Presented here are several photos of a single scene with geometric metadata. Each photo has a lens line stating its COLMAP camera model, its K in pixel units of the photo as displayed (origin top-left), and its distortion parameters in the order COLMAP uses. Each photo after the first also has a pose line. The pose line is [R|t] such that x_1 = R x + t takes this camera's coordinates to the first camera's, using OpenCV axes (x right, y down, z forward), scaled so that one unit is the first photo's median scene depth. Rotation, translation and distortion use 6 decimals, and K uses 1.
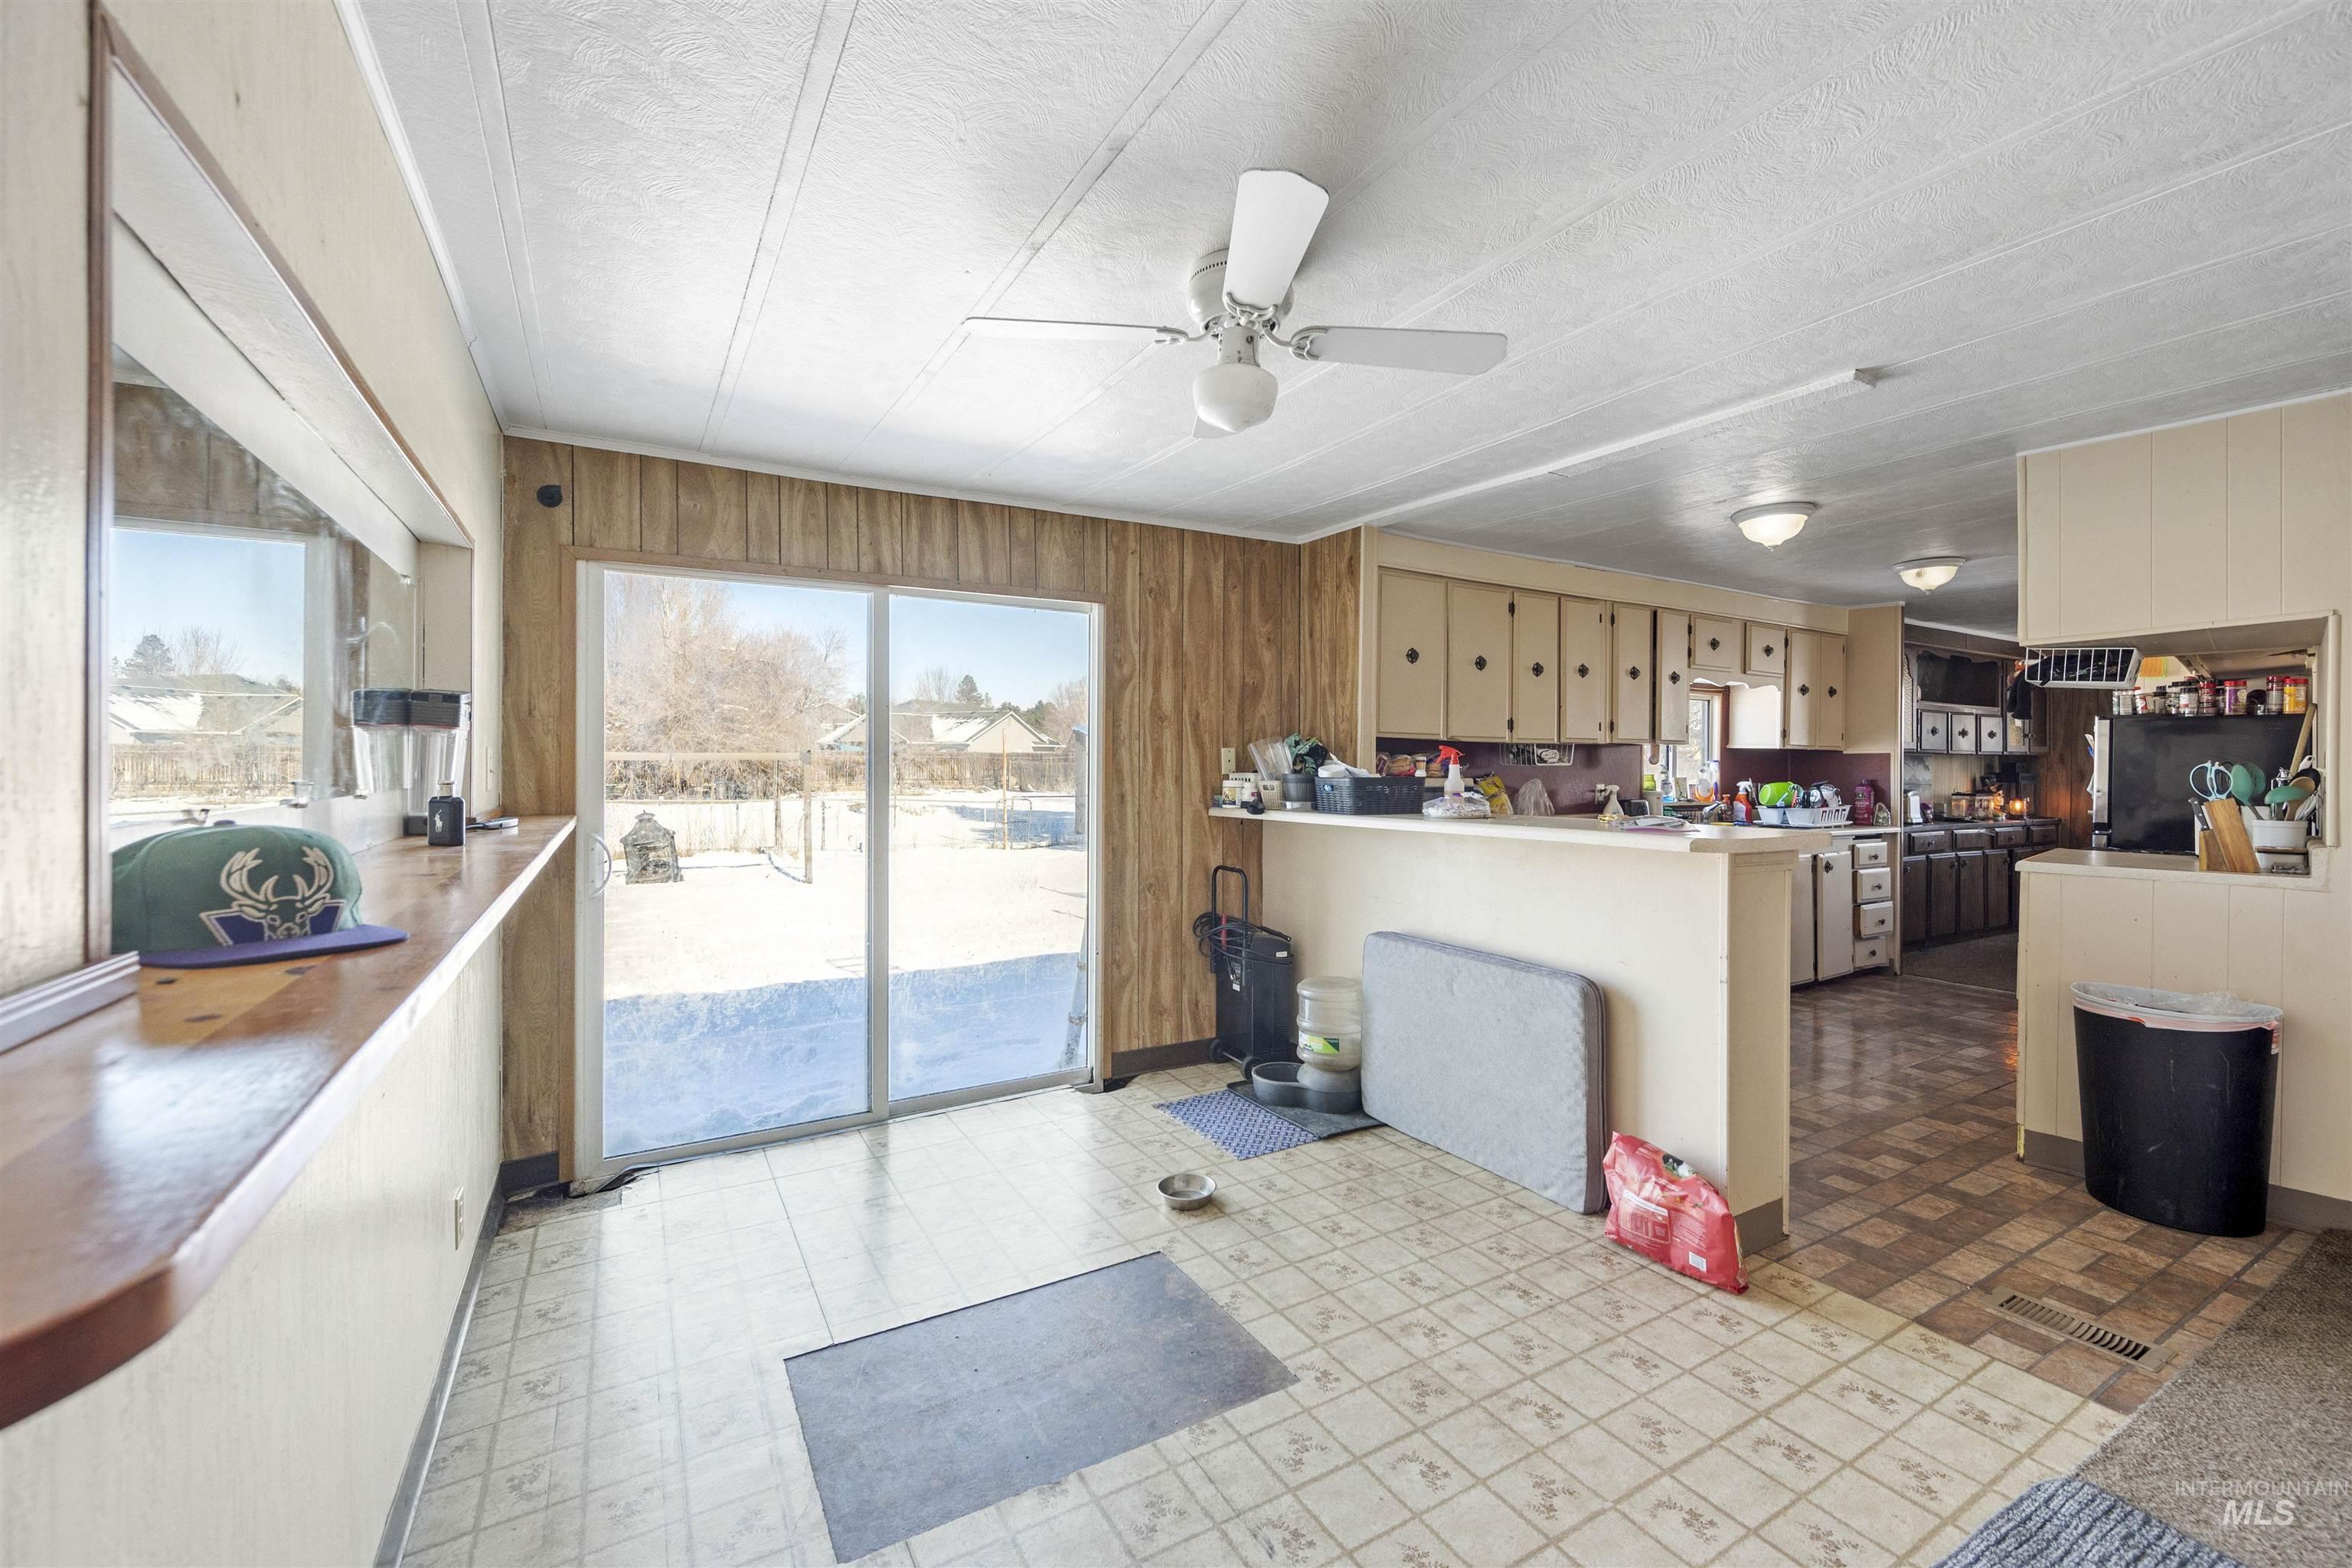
lens RADIAL K [[963.3, 0, 1180.8], [0, 963.3, 770.1], [0, 0, 1]] dist [0.000459, 0.000514]
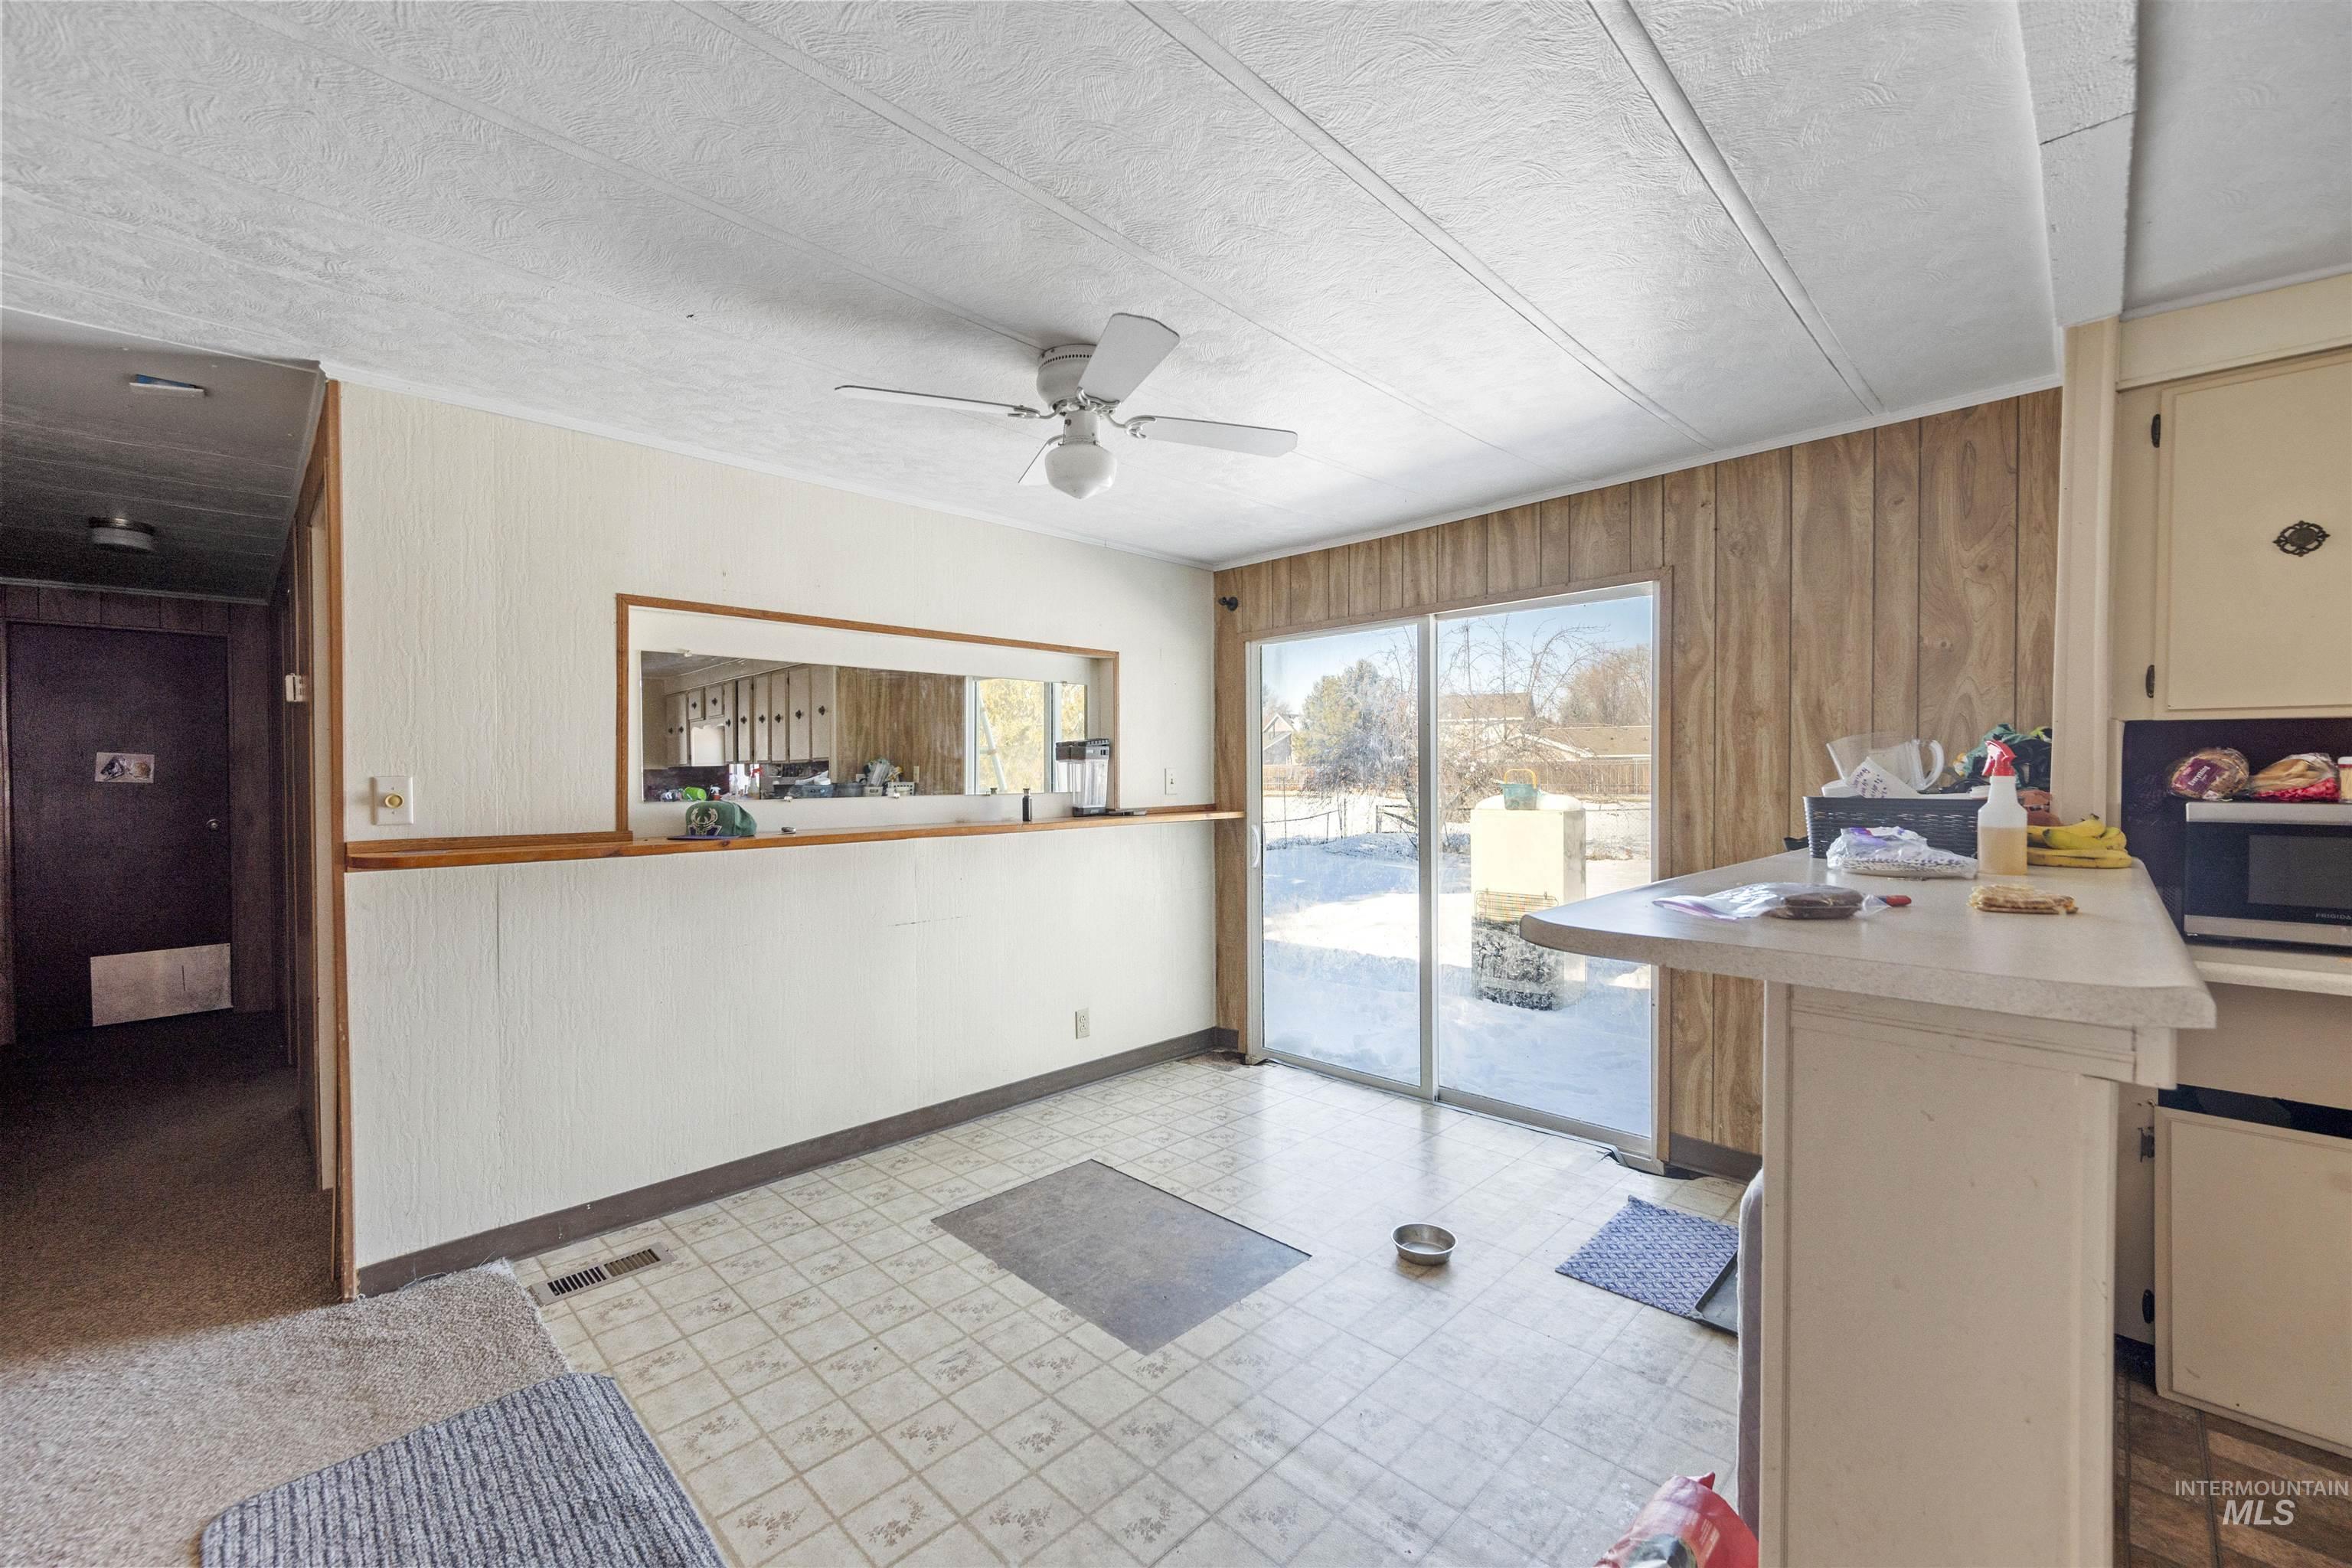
lens RADIAL K [[947.6, 0, 1175.4], [0, 947.6, 779.8], [0, 0, 1]] dist [0.000098, 0.000260]
pose [[0.256663, 0.001870, -0.966499, 0.543421], [-0.001299, 0.999998, 0.001590, -0.002939], [0.966500, 0.000848, 0.256664, 0.361154]]
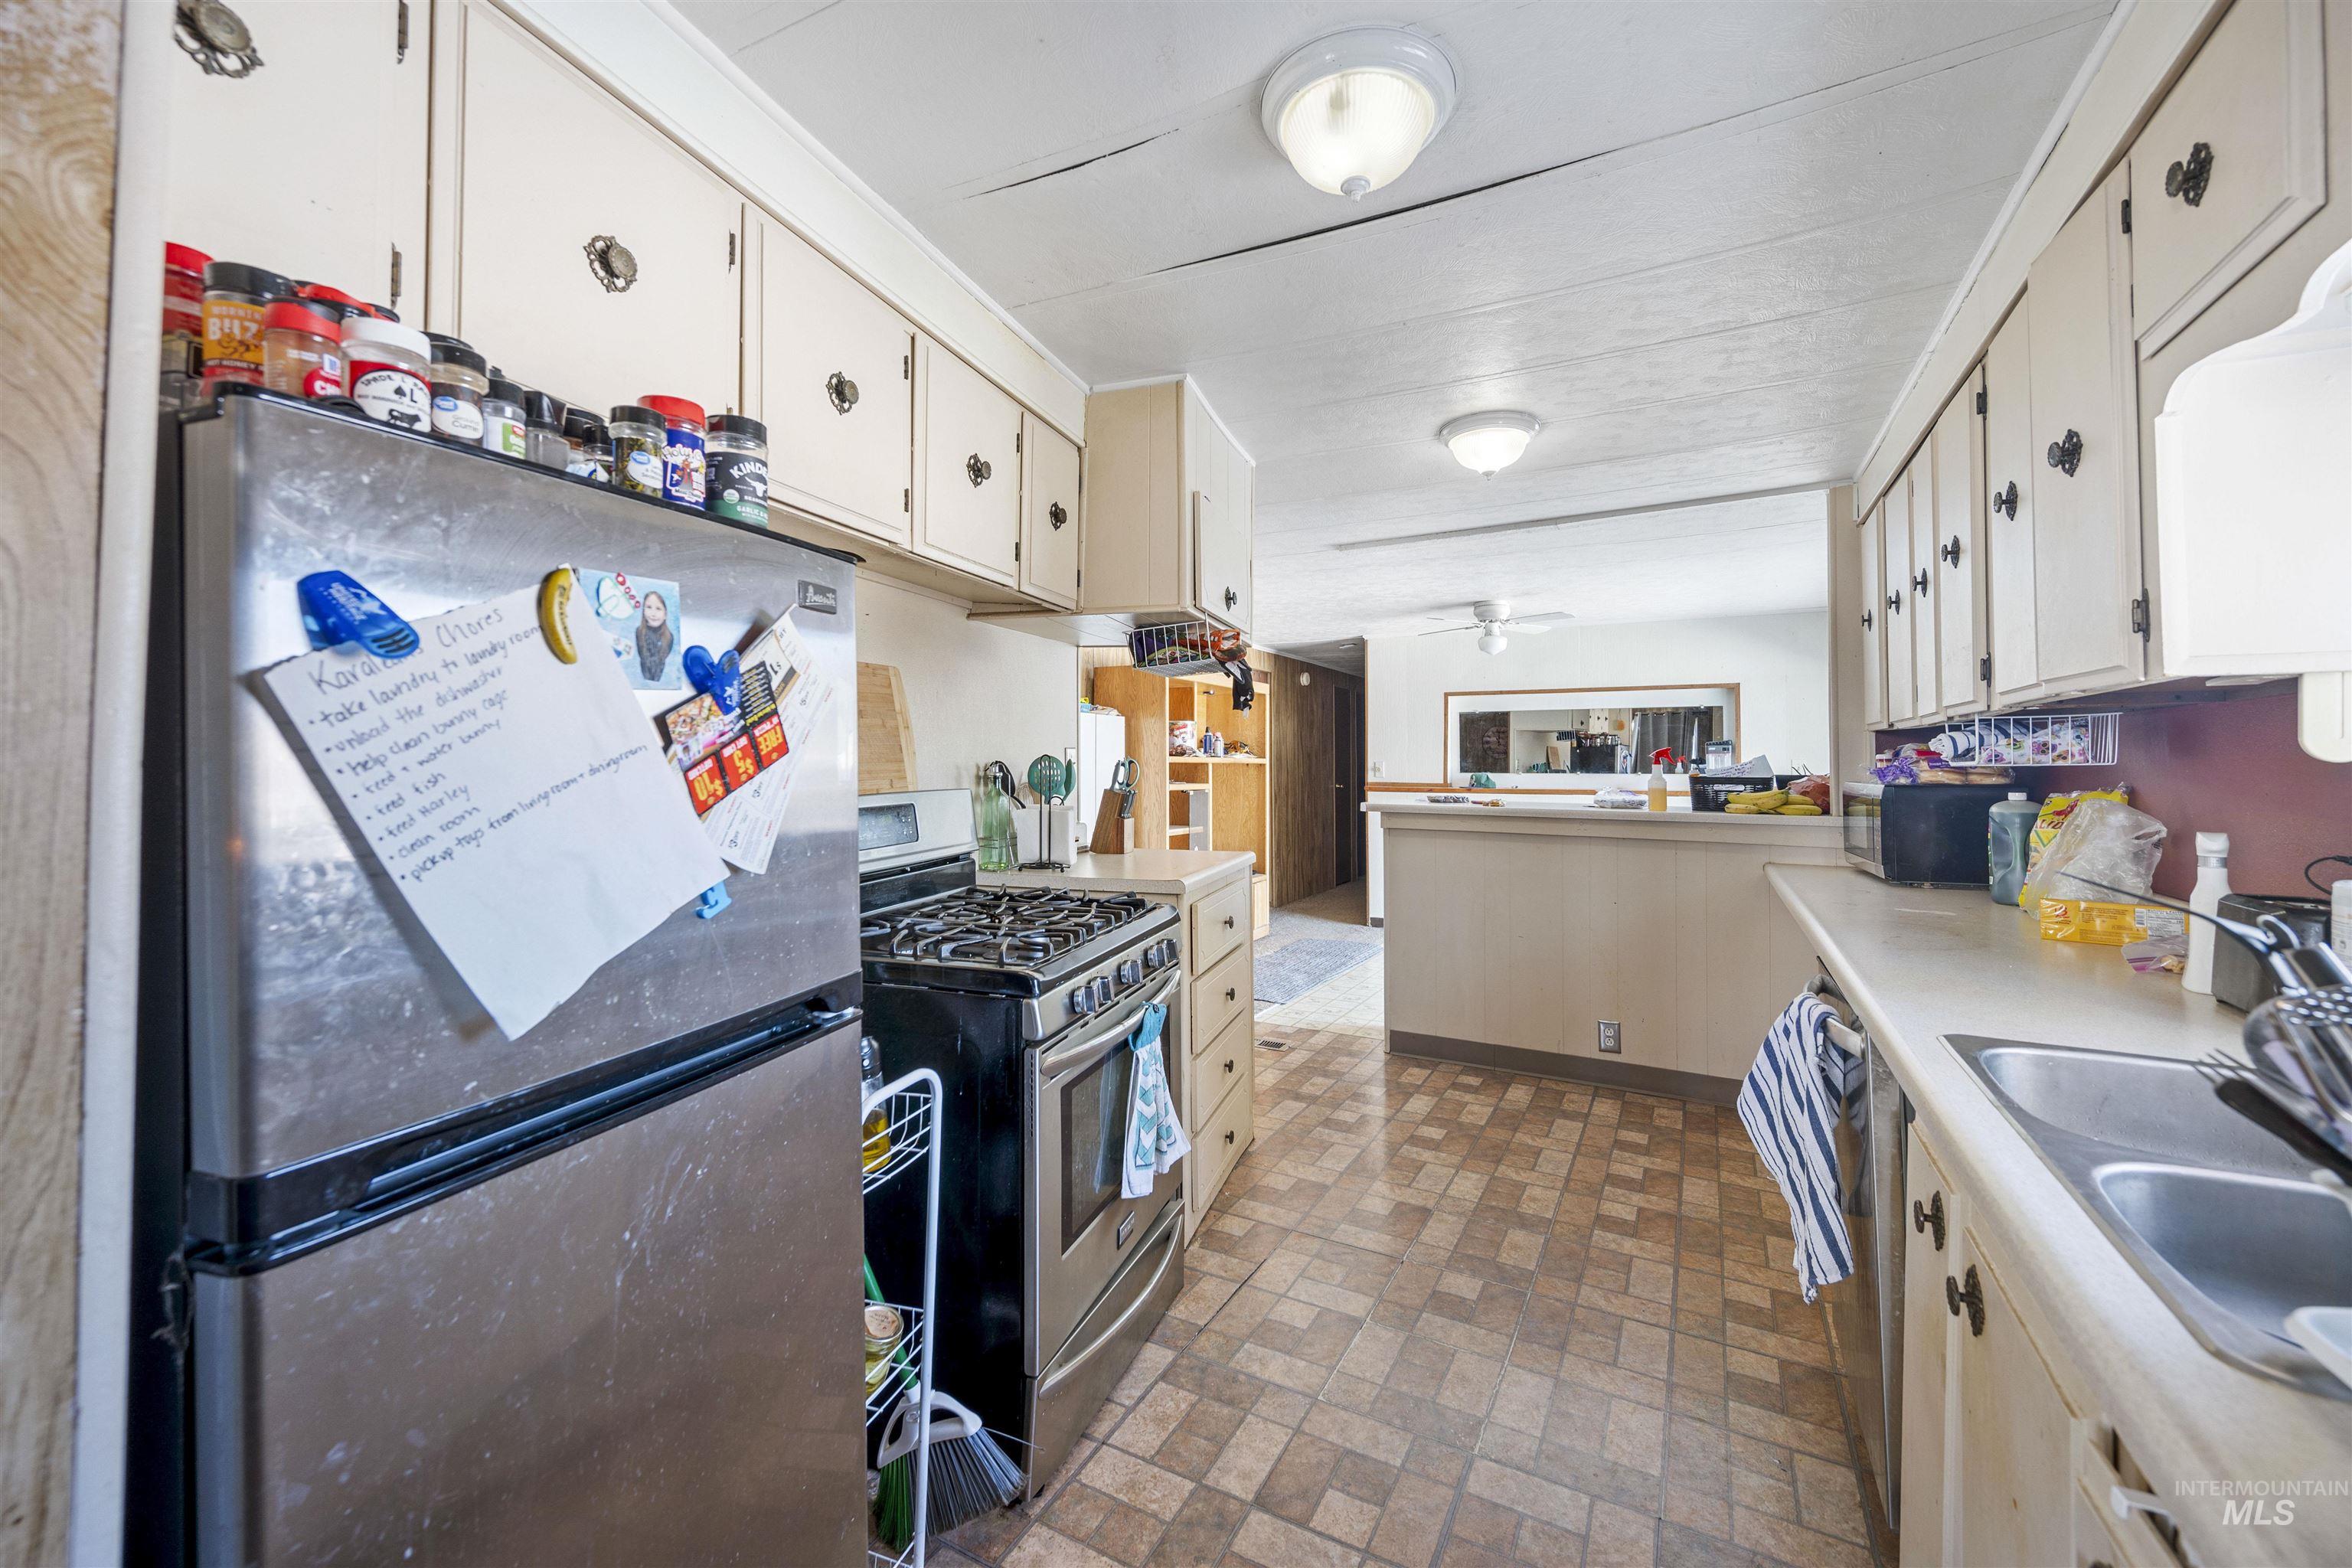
lens RADIAL K [[936.5, 0, 1182.2], [0, 936.5, 778.4], [0, 0, 1]] dist [0.000019, 0.000751]
pose [[-0.858379, 0.003156, -0.513006, 1.076363], [-0.009343, 0.999719, 0.021783, -0.006141], [0.512931, 0.023491, -0.858108, 1.348361]]
